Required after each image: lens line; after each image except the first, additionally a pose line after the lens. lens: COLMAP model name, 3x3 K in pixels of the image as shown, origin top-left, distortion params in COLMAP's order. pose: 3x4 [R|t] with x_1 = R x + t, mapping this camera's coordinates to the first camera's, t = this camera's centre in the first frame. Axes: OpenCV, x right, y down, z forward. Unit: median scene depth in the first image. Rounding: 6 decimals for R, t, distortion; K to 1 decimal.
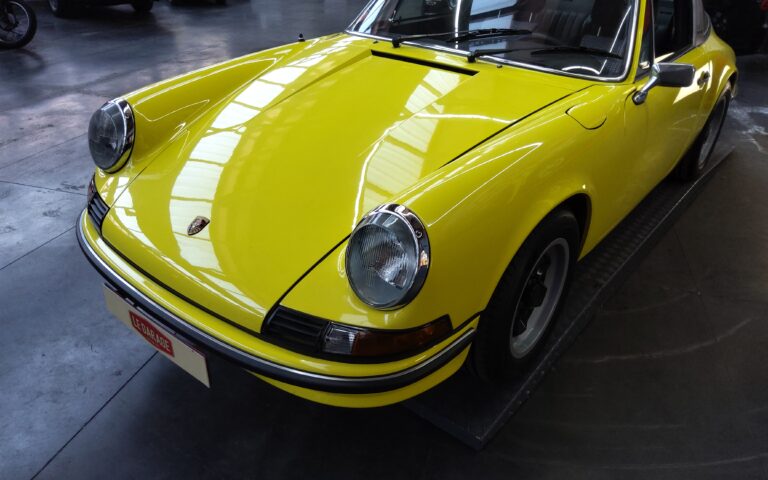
lens RADIAL K [[590.5, 0, 382.1], [0, 590.5, 245.9], [0, 0, 1]] dist [0.049930, -0.091251]
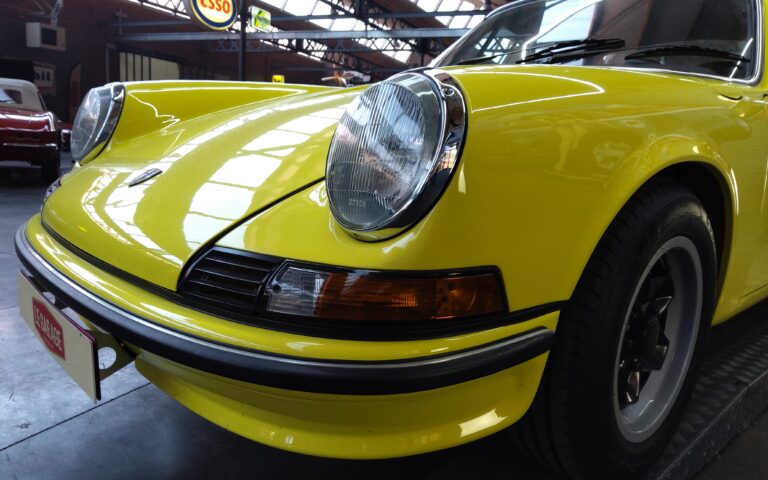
lens RADIAL K [[590.5, 0, 381.2], [0, 590.5, 237.2], [0, 0, 1]] dist [0.049930, -0.091251]
pose [[0.989383, 0.054576, -0.134695, 0.050706], [-0.096015, 0.941204, -0.323908, 0.187530], [0.109098, 0.333402, 0.936451, 0.313848]]
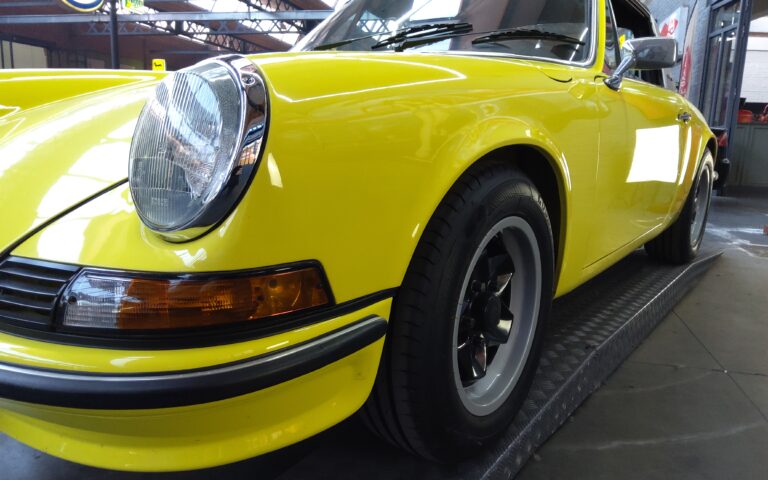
lens RADIAL K [[590.5, 0, 385.0], [0, 590.5, 239.9], [0, 0, 1]] dist [0.049930, -0.091251]
pose [[0.999355, -0.000916, 0.035910, 0.102556], [0.011735, 0.953149, -0.302273, 0.176289], [-0.033951, 0.302499, 0.952545, 0.323887]]
